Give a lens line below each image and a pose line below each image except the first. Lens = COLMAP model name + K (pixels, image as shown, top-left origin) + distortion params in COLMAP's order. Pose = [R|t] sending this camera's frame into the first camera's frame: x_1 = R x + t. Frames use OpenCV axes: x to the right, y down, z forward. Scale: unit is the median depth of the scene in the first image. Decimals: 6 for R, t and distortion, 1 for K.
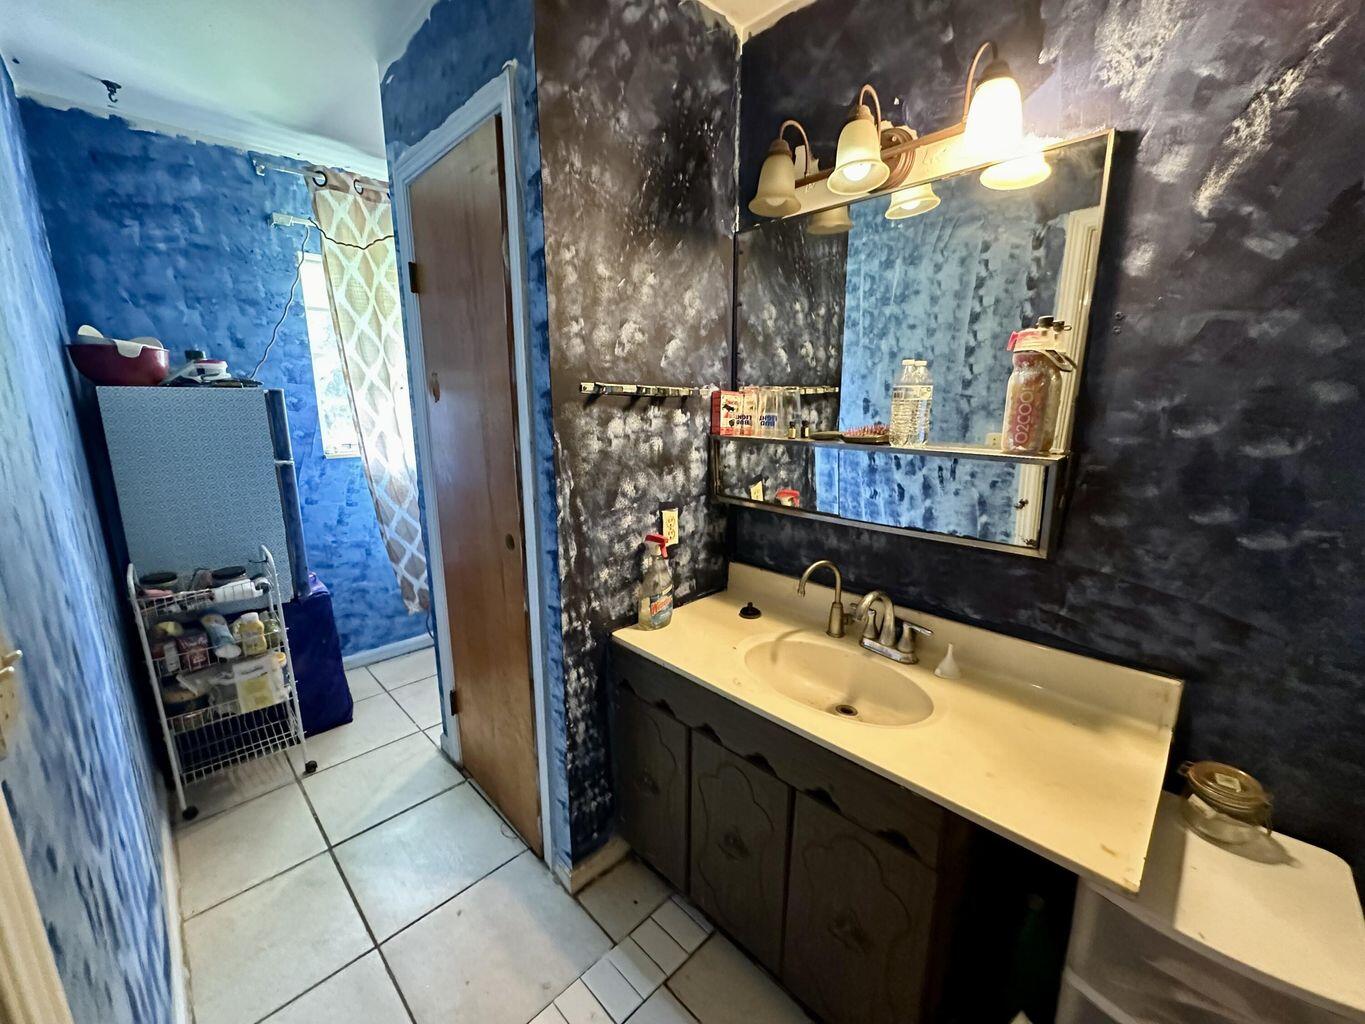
lens RADIAL K [[548.1, 0, 686.0], [0, 548.1, 512.6], [0, 0, 1]] dist [-0.004881, -0.000367]
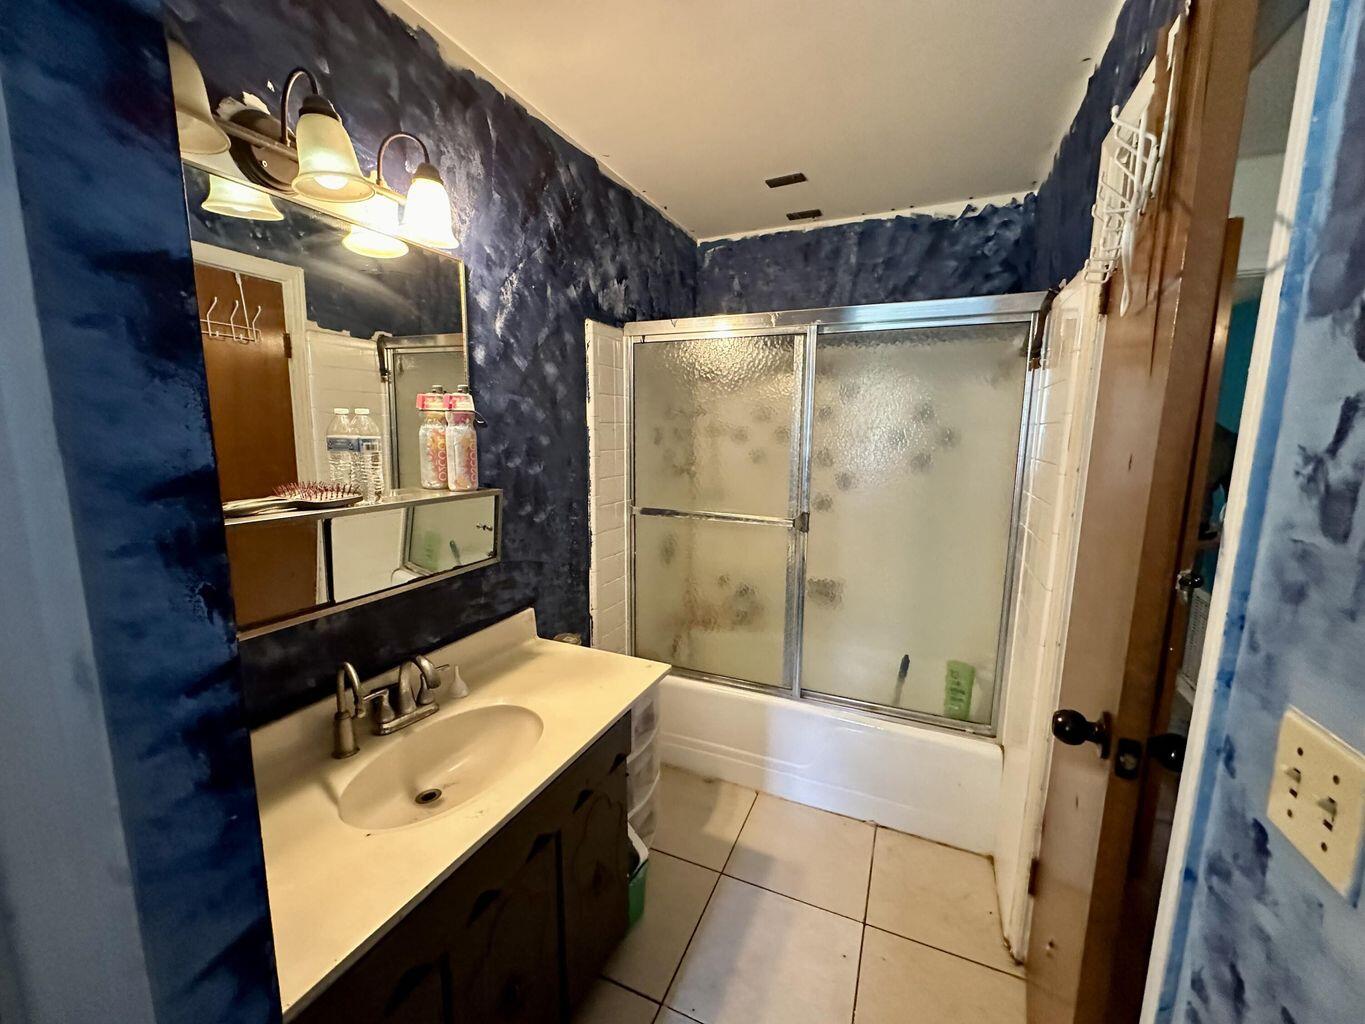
lens RADIAL K [[548.1, 0, 684.2], [0, 548.1, 510.1], [0, 0, 1]] dist [-0.004881, -0.000367]
pose [[-0.362506, -0.143556, 0.920859, -0.868333], [0.178549, 0.959066, 0.219800, -0.296122], [-0.914718, 0.244098, -0.322036, 1.126872]]
